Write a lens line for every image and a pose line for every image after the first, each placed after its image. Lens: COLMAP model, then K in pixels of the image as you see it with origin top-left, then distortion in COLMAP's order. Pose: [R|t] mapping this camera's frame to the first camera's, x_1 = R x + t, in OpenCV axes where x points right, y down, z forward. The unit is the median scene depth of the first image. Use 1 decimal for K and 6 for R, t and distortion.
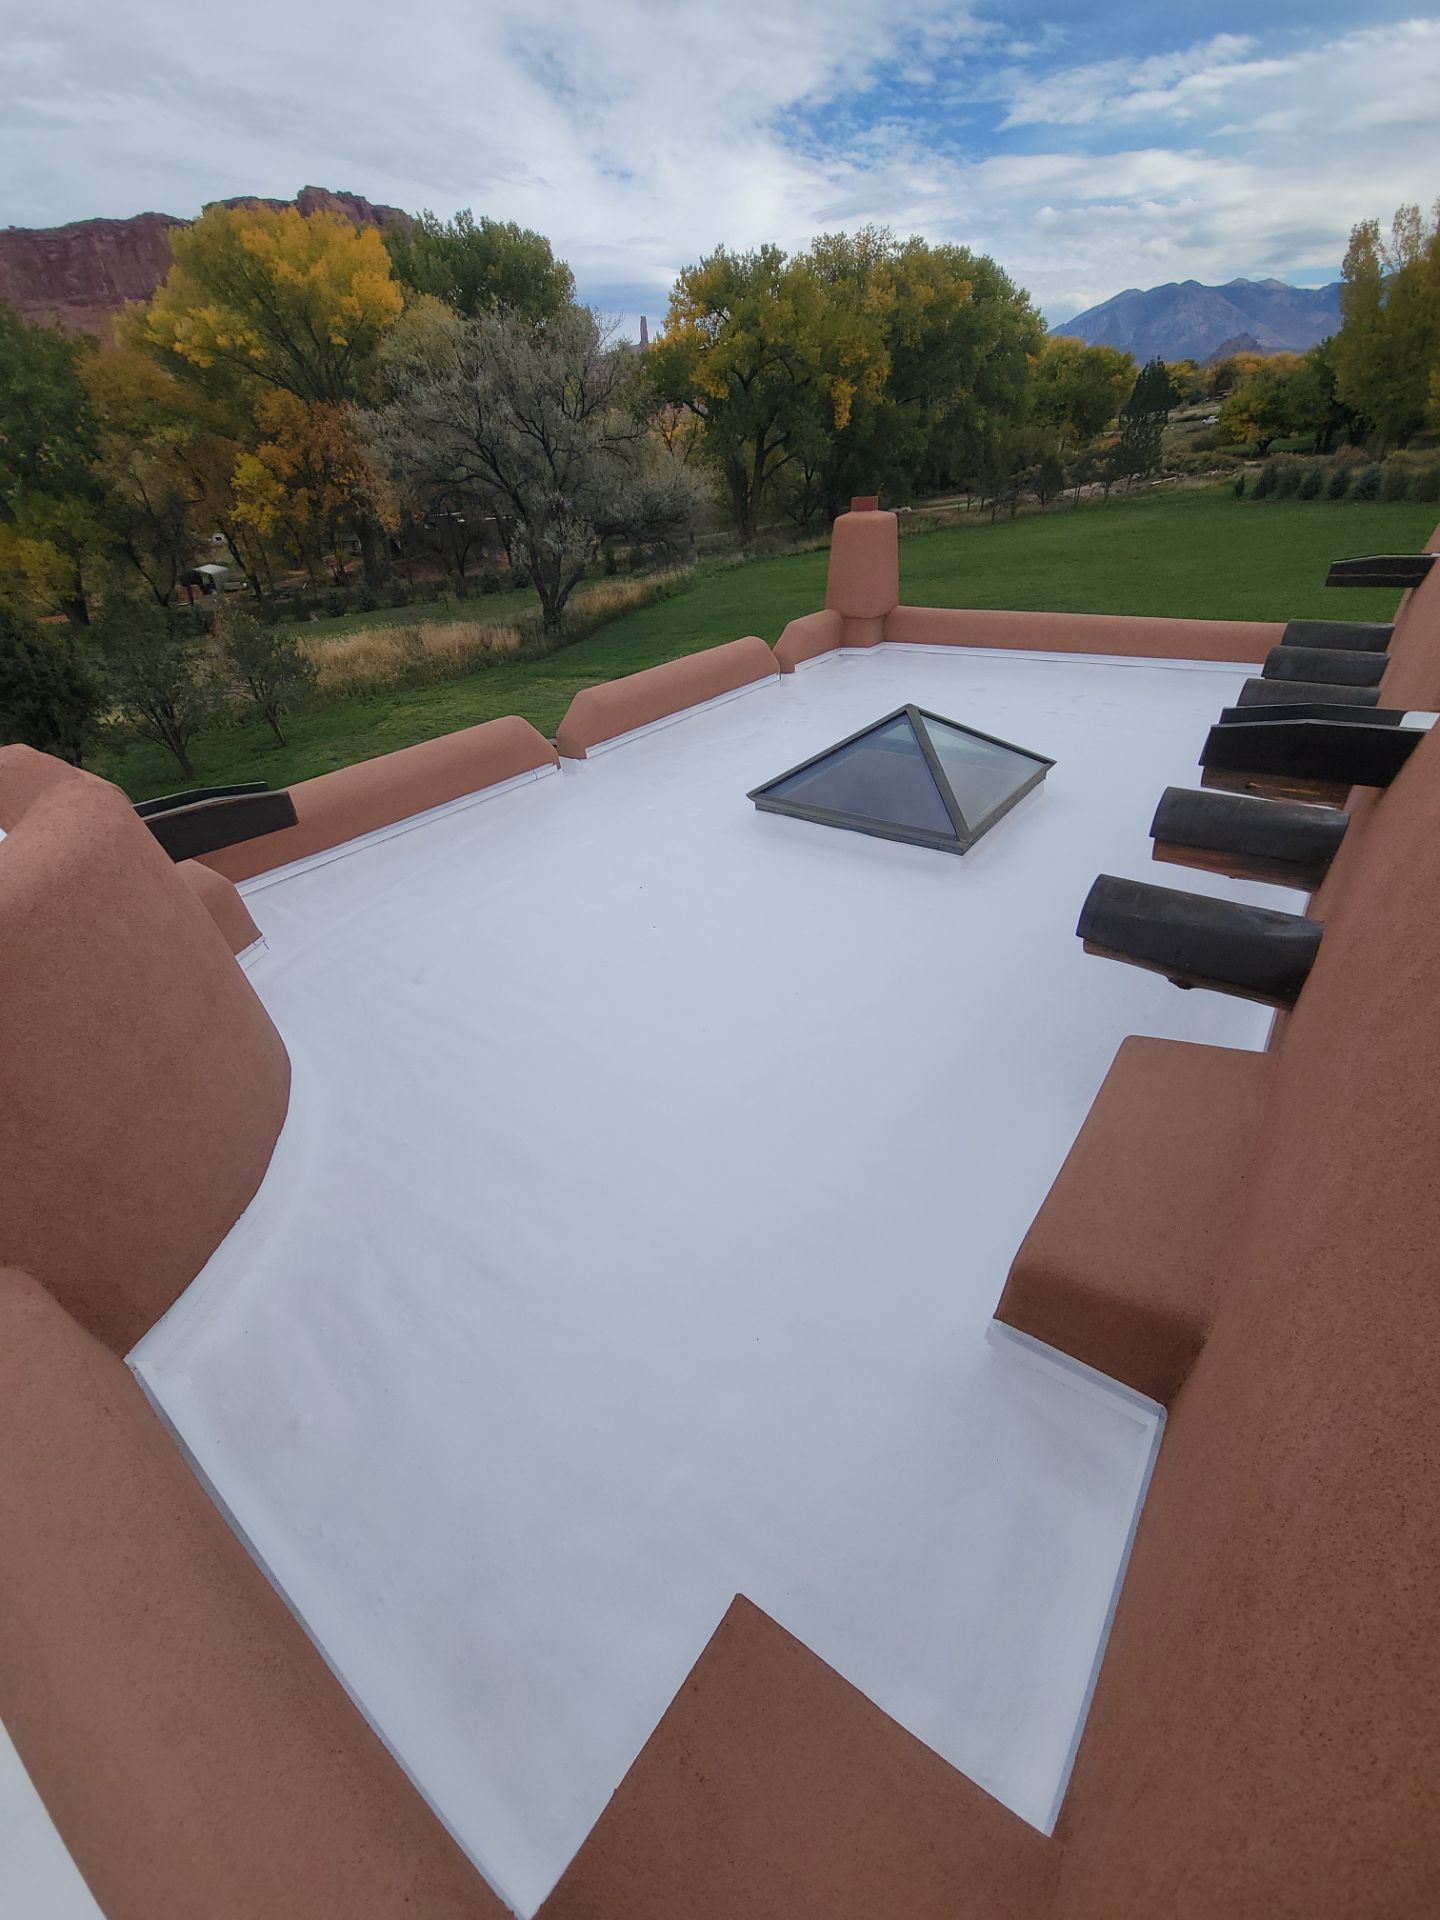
lens RADIAL K [[764.6, 0, 718.2], [0, 764.6, 967.3], [0, 0, 1]] dist [0.021740, -0.014479]
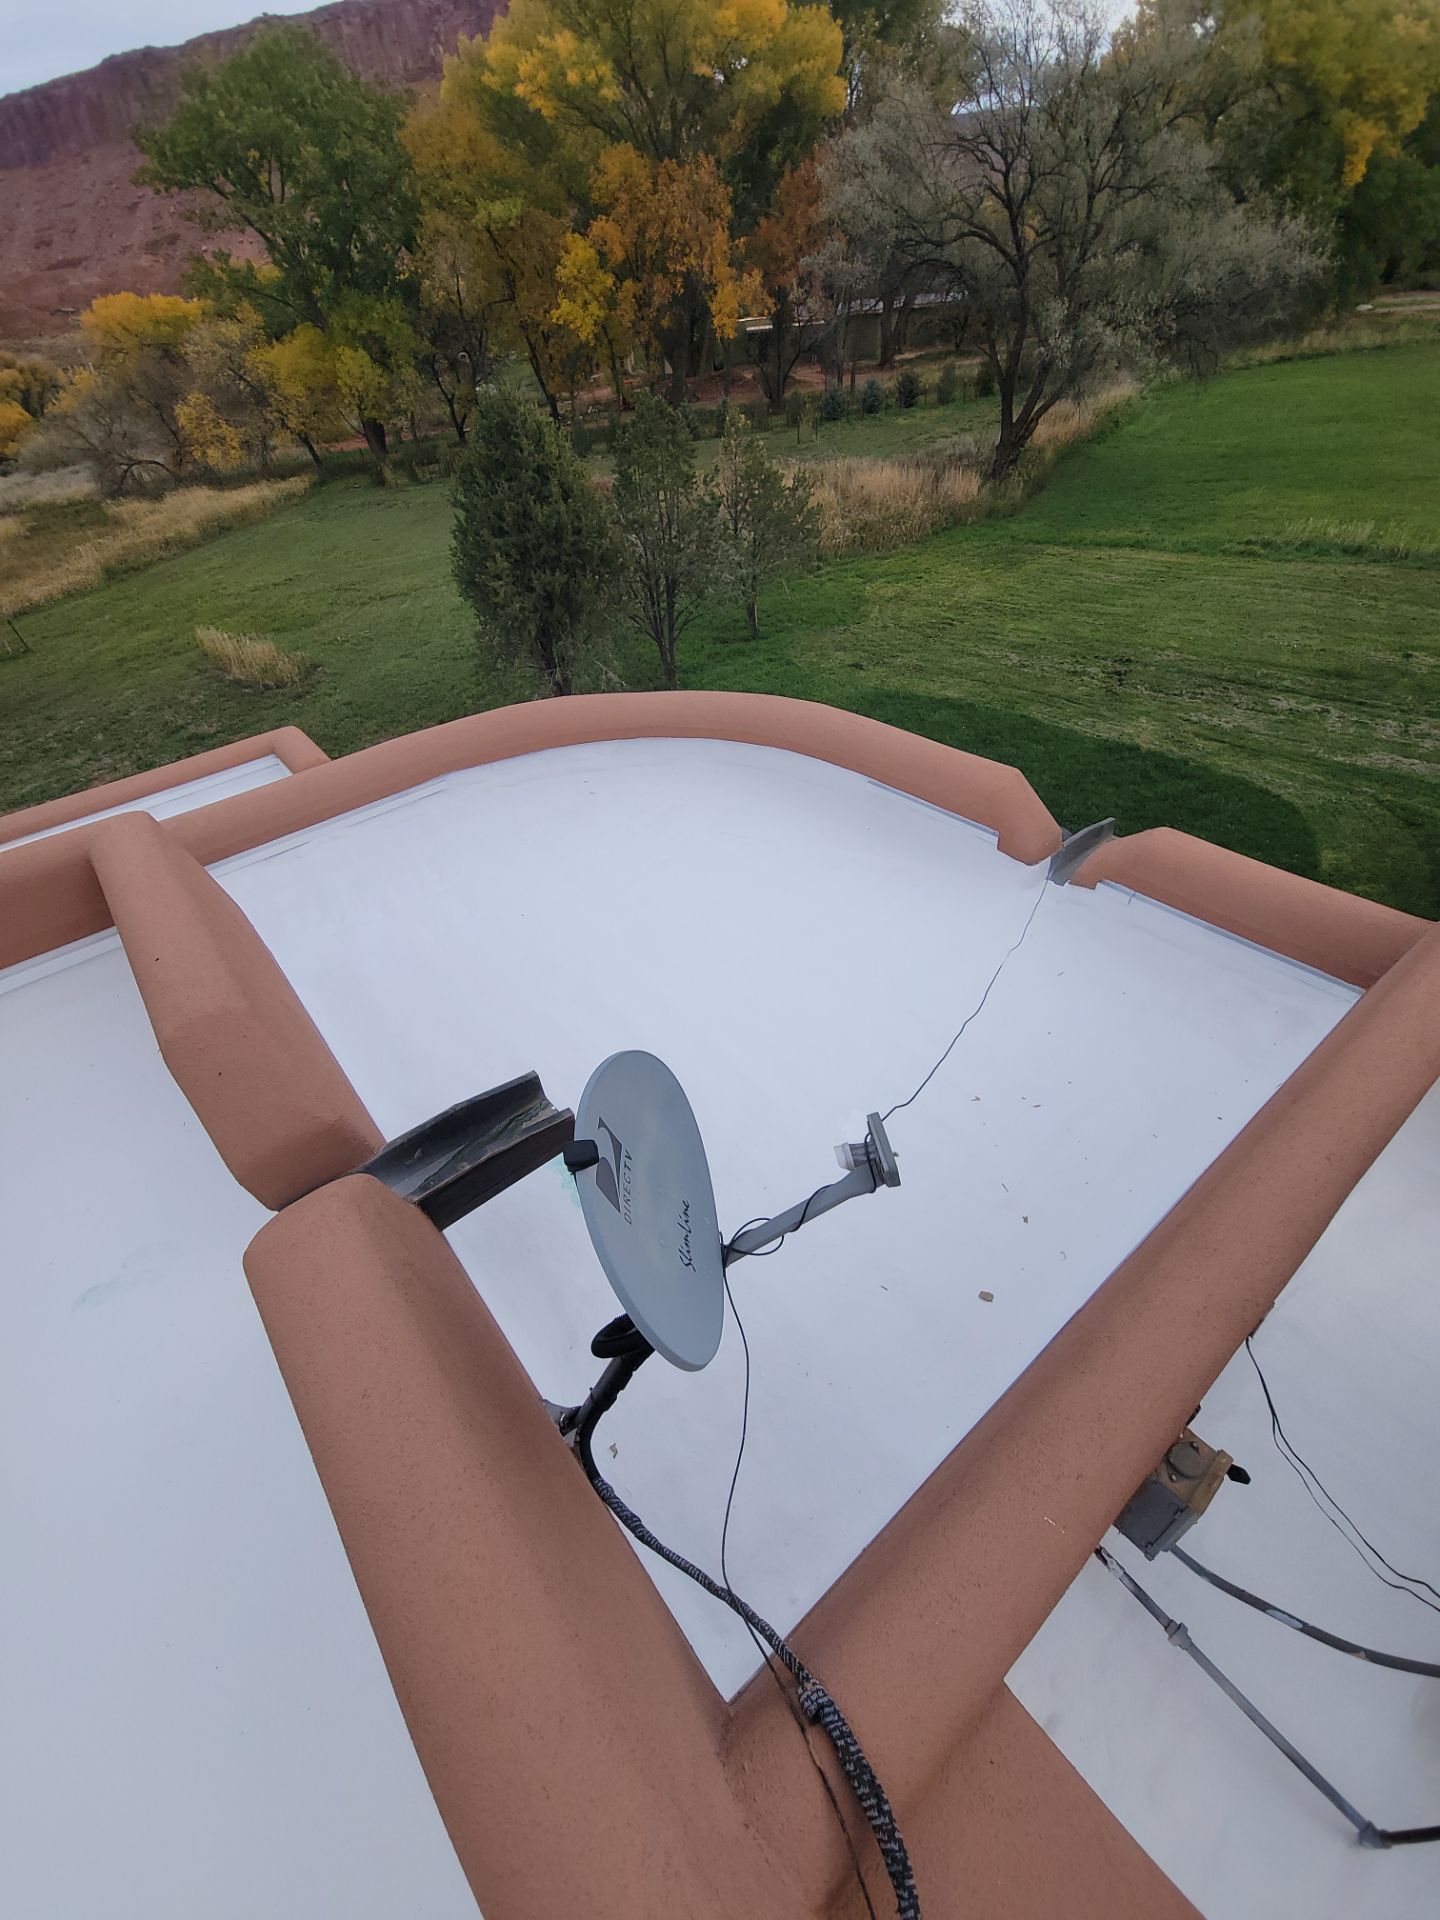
lens RADIAL K [[757.2, 0, 720.0], [0, 757.2, 960.0], [0, 0, 1]] dist [0.046905, -0.027385]
pose [[0.973196, 0.140248, -0.182263, -0.188065], [-0.110933, 0.980510, 0.162153, -0.042933], [0.201453, -0.137588, 0.969787, 0.103151]]
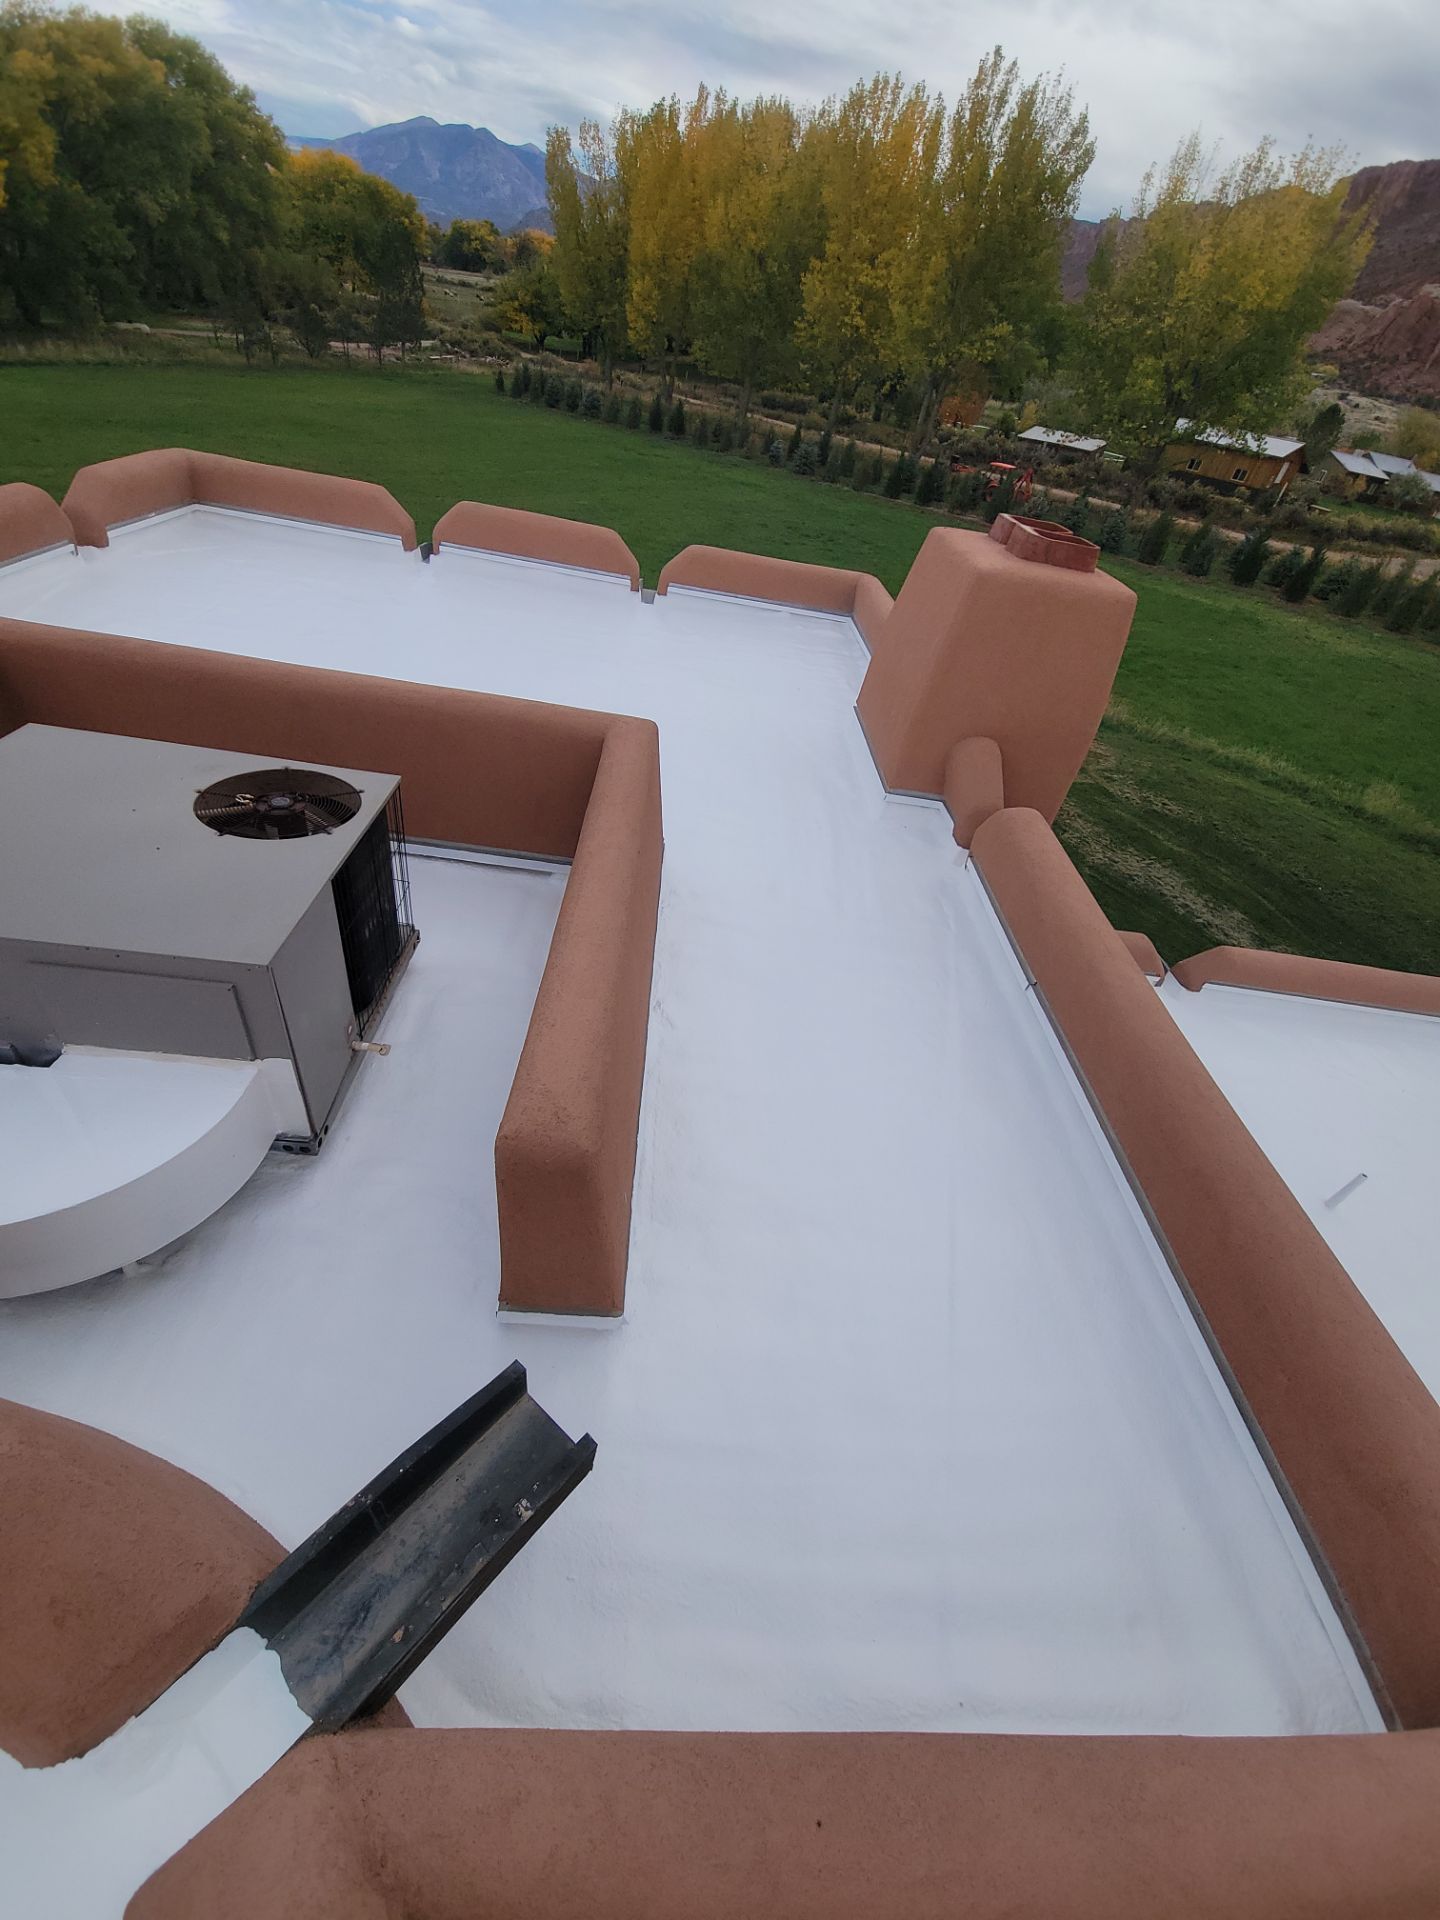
lens RADIAL K [[758.3, 0, 731.0], [0, 758.3, 974.6], [0, 0, 1]] dist [0.032765, -0.022097]
pose [[0.758765, -0.251014, 0.601055, 0.086203], [0.161674, 0.966464, 0.199522, 0.005176], [-0.630981, -0.054215, 0.773902, -0.065732]]
